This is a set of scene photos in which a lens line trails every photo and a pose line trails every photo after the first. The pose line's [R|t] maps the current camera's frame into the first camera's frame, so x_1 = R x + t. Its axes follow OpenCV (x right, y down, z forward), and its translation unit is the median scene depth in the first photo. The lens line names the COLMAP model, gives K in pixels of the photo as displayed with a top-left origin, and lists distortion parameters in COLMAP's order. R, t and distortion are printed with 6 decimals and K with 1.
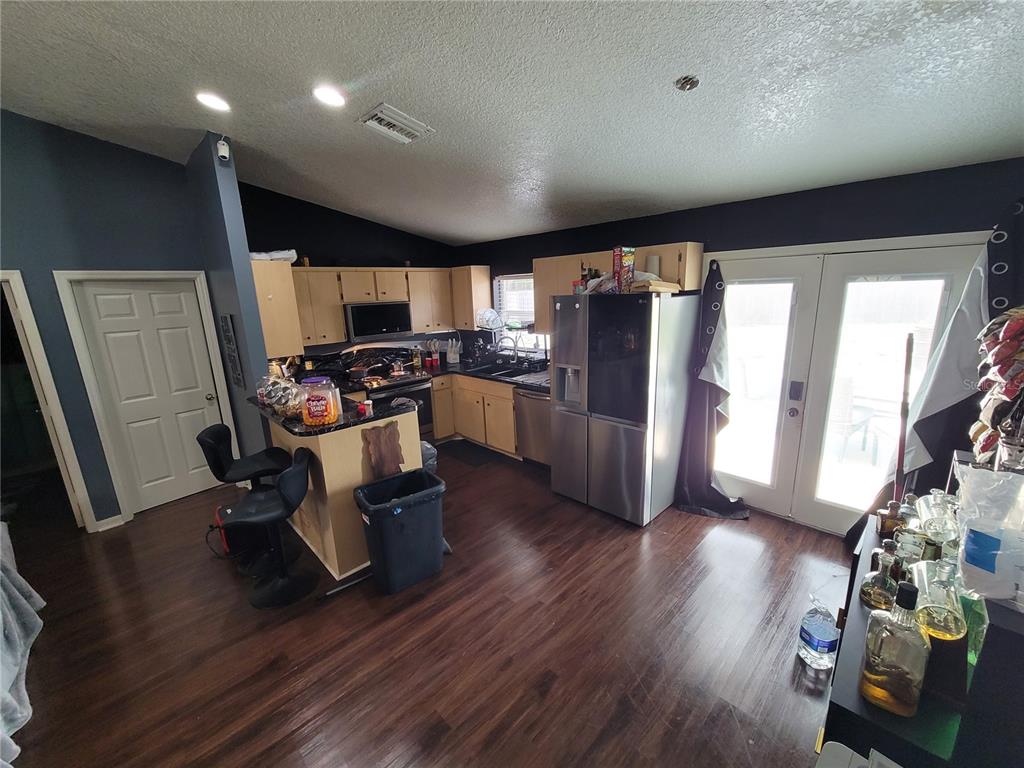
lens RADIAL K [[415.5, 0, 511.3], [0, 415.5, 386.5], [0, 0, 1]] dist [0.000606, 0.000033]
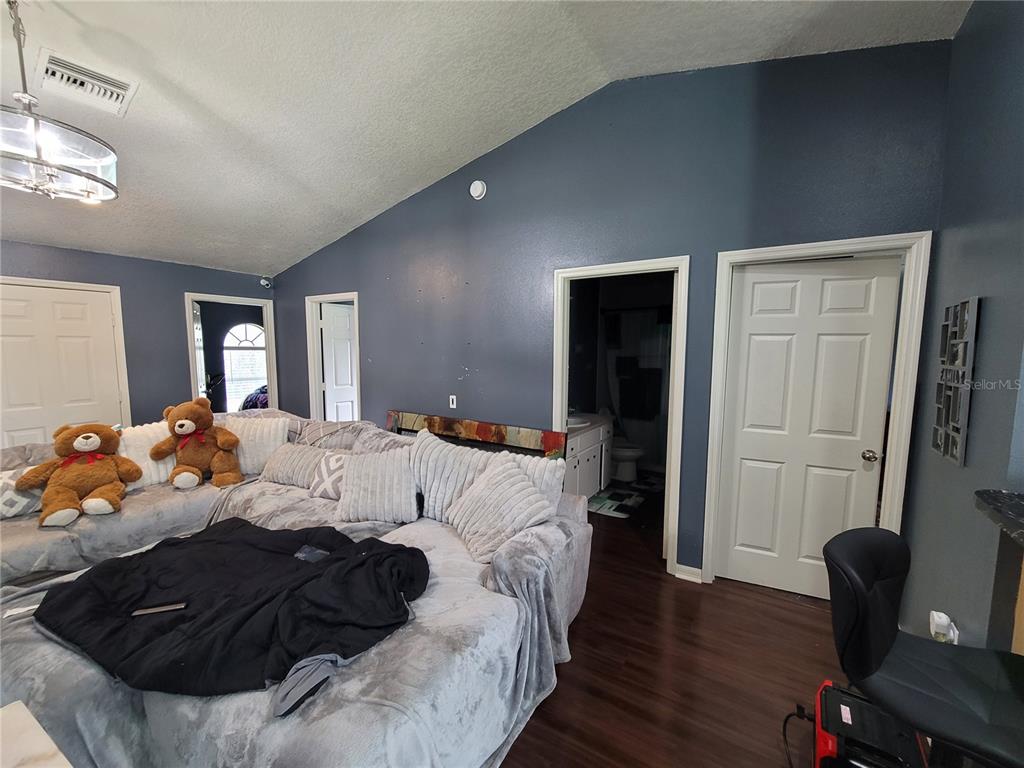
lens RADIAL K [[415.5, 0, 511.3], [0, 415.5, 386.5], [0, 0, 1]] dist [0.000606, 0.000033]
pose [[0.216094, 0.132432, -0.967350, -0.331428], [-0.236502, 0.968354, 0.079738, 0.004672], [0.947296, 0.211549, 0.240576, 0.426521]]
